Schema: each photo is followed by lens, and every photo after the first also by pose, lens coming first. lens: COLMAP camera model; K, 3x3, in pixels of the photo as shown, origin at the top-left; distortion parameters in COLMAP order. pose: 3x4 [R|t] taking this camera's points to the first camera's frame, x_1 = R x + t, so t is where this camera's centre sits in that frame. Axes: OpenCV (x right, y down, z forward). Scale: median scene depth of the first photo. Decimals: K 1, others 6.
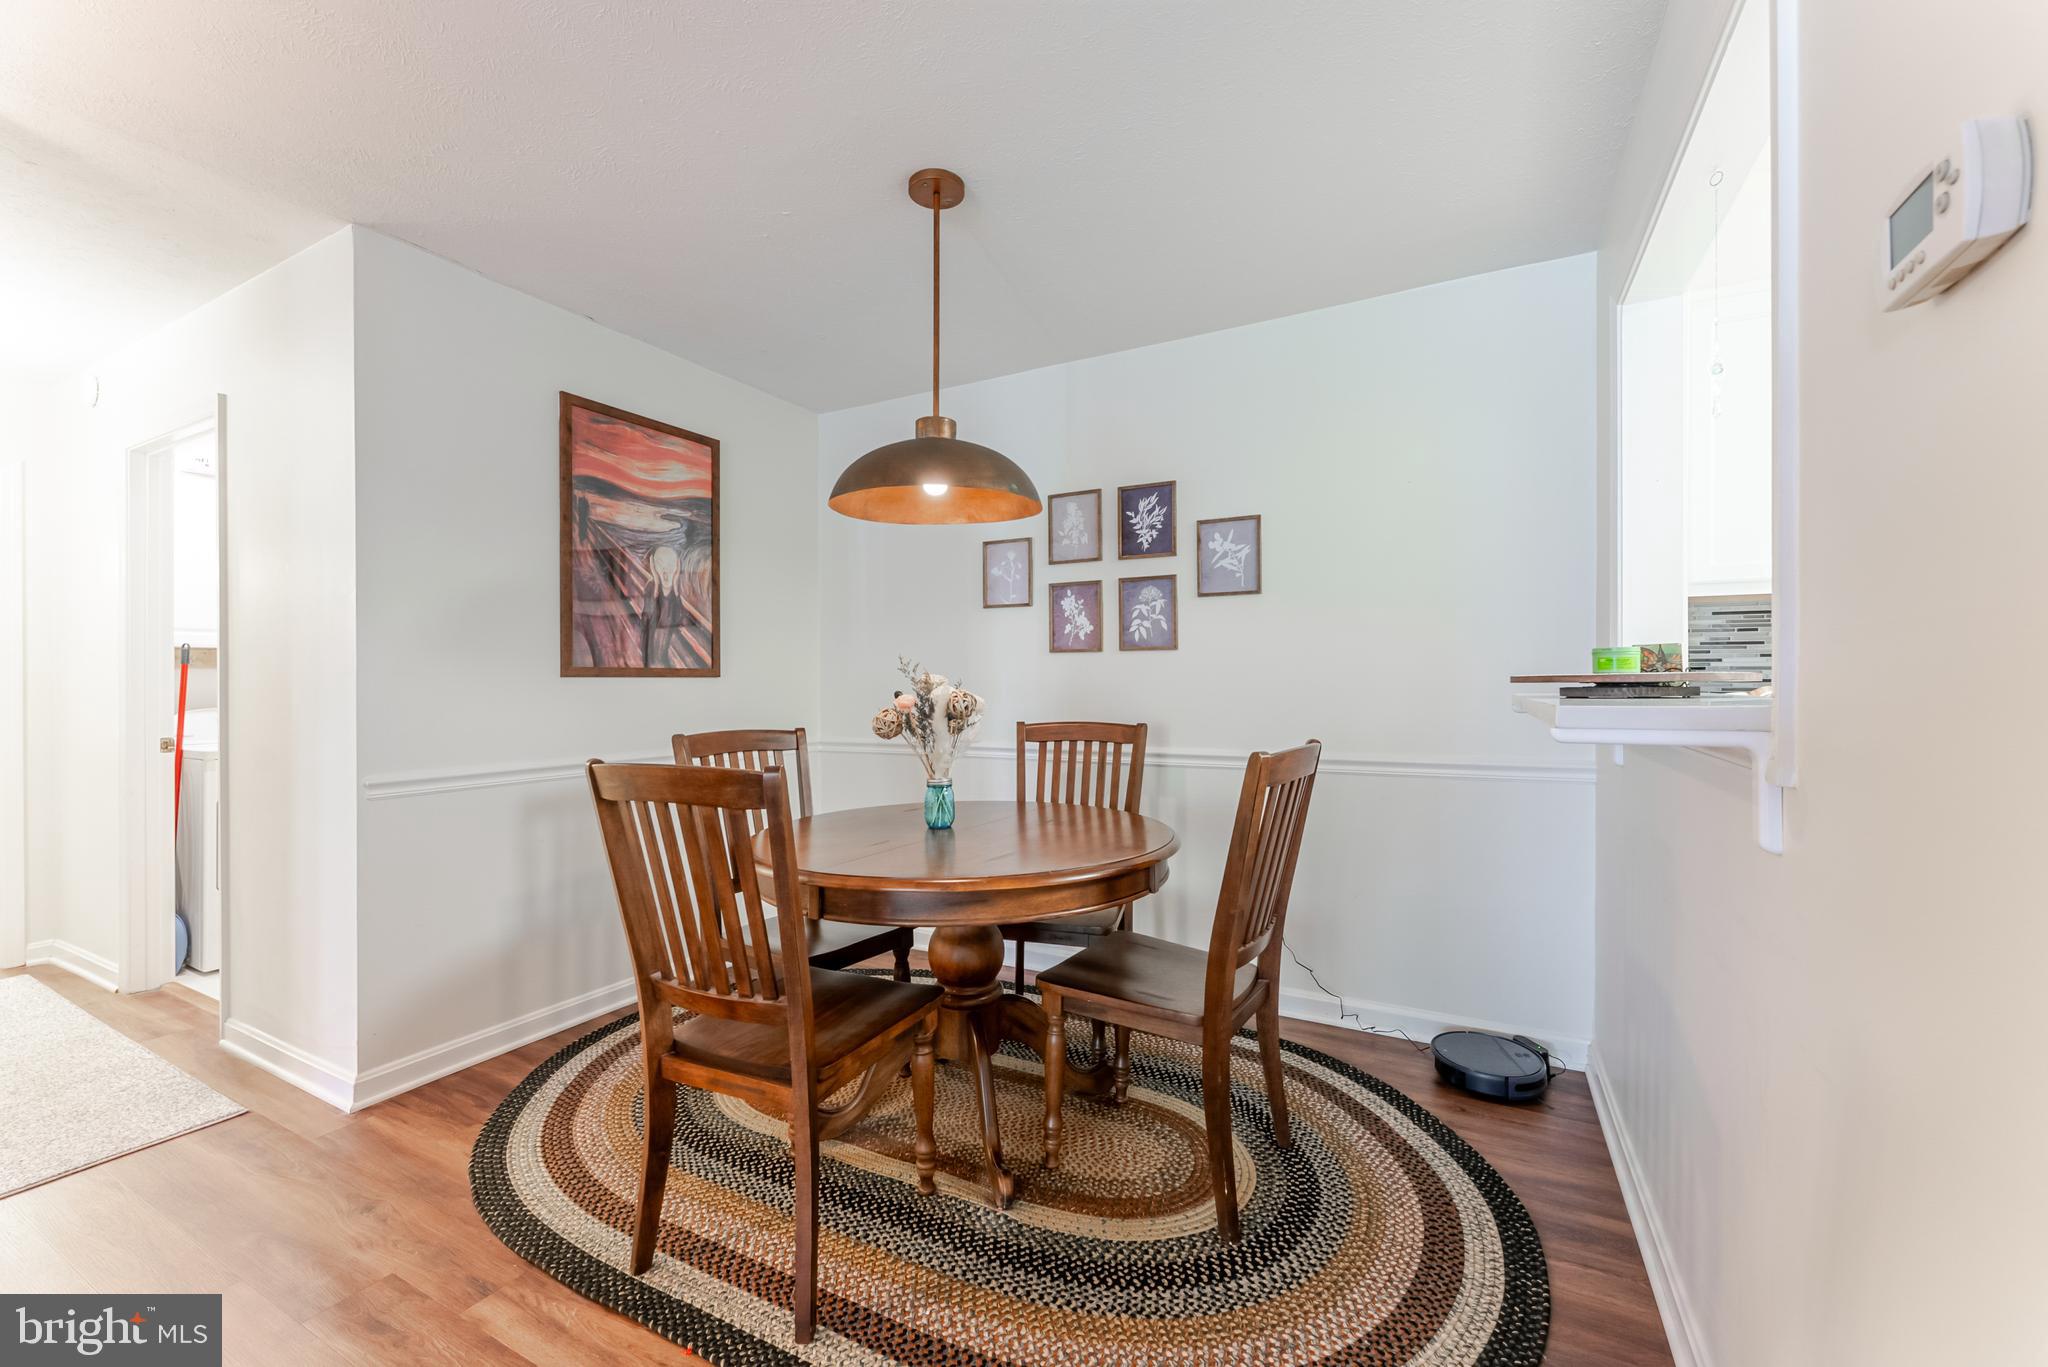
lens RADIAL K [[819.6, 0, 1023.1], [0, 819.6, 688.2], [0, 0, 1]] dist [-0.001057, -0.000502]
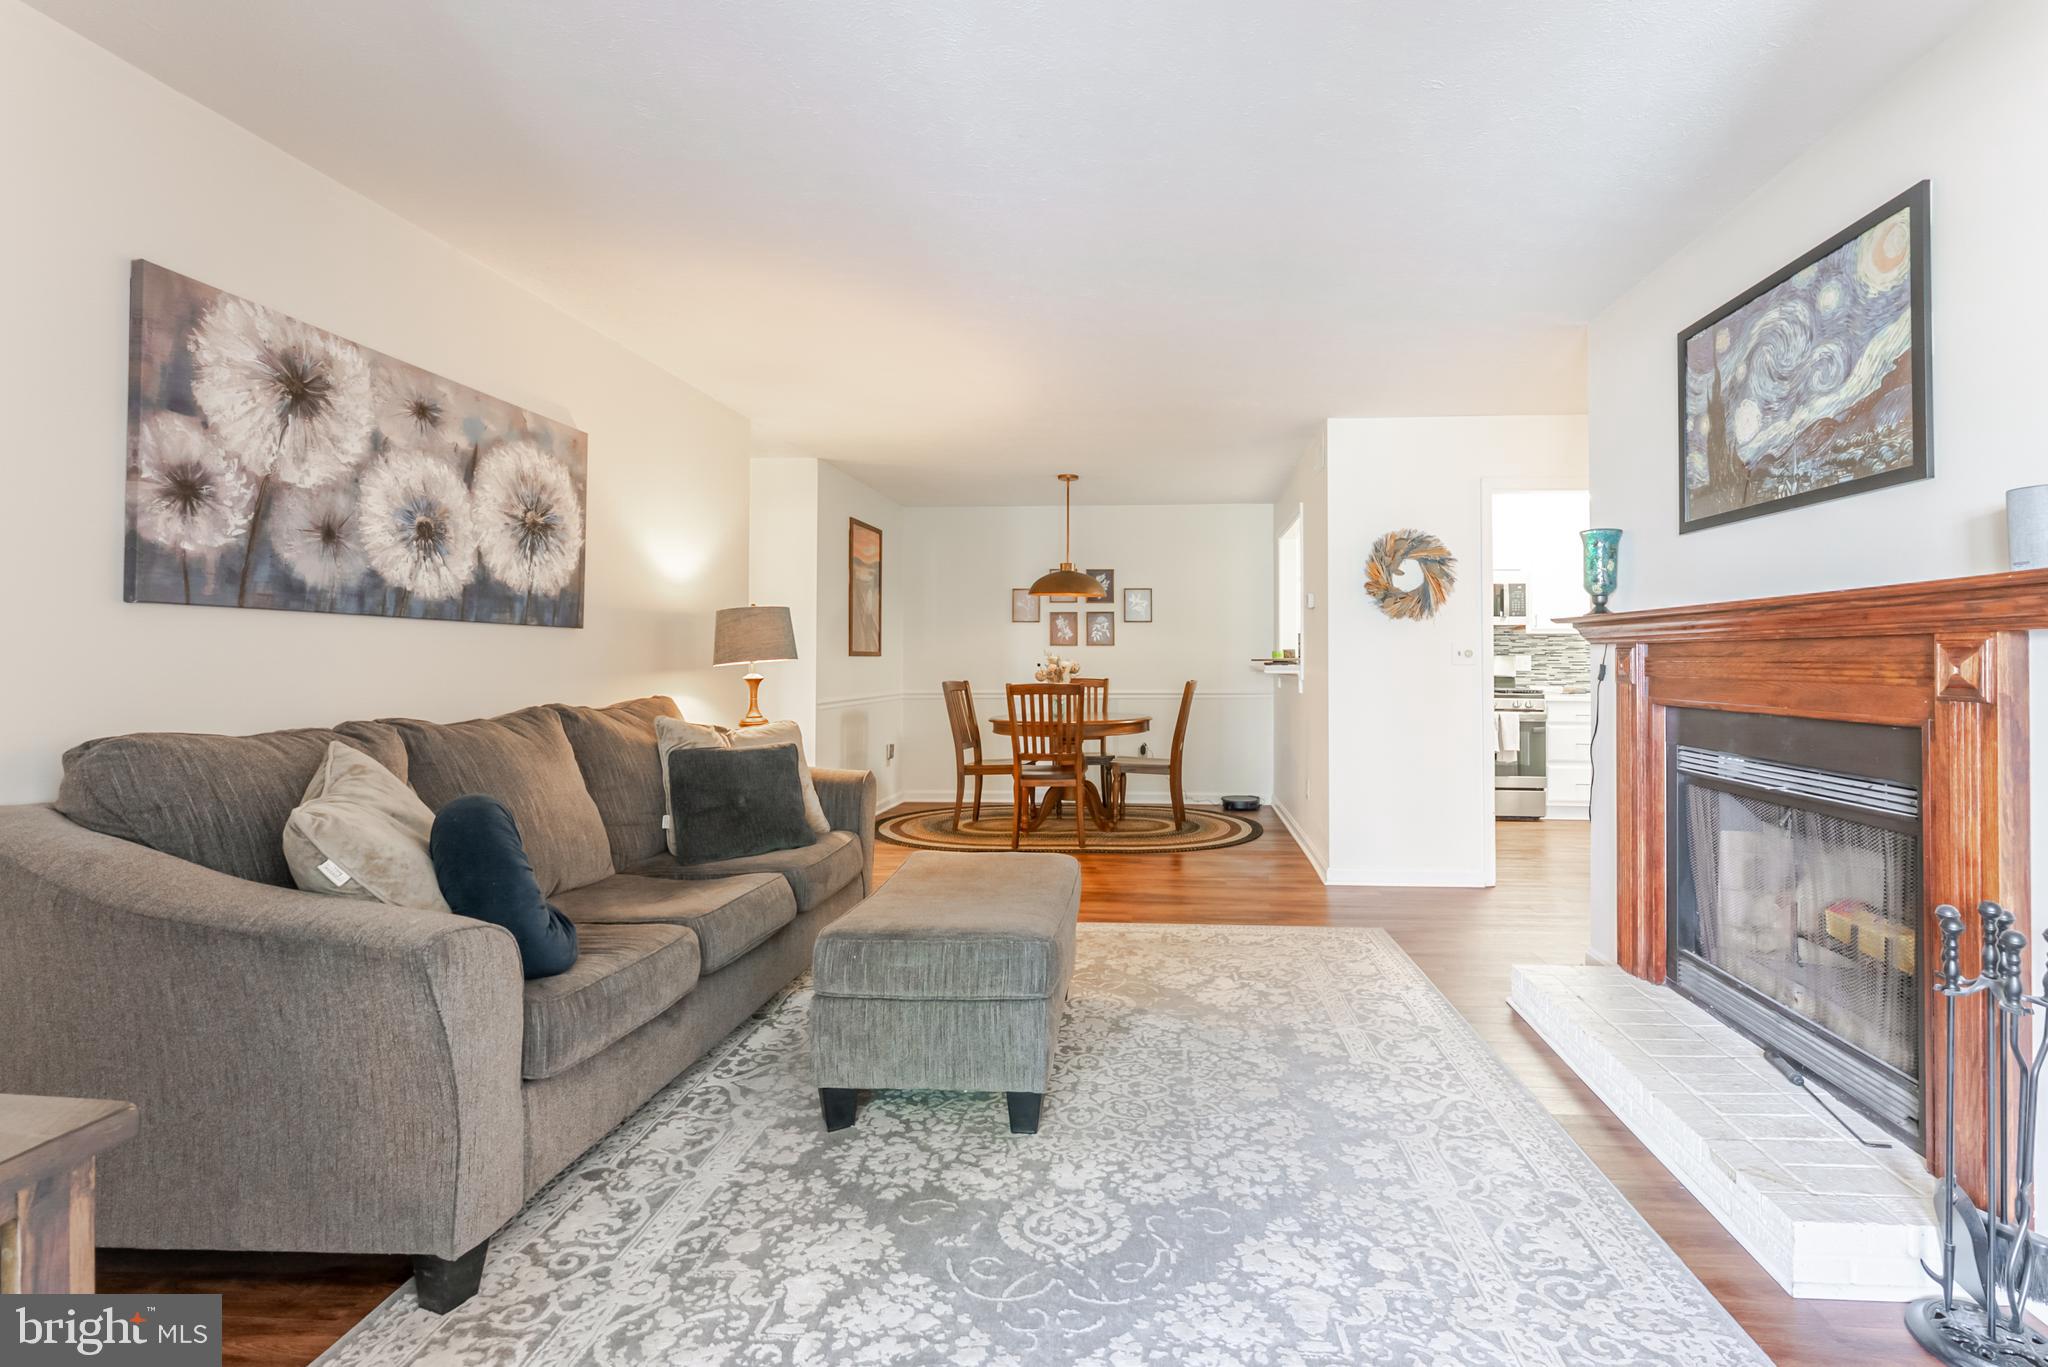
lens RADIAL K [[905.4, 0, 1117.5], [0, 905.4, 653.0], [0, 0, 1]] dist [-0.000222, -0.000359]
pose [[0.903467, 0.007102, 0.428599, -0.845307], [0.000701, 0.999837, -0.018047, 0.016358], [-0.428657, 0.016605, 0.903315, -1.197516]]
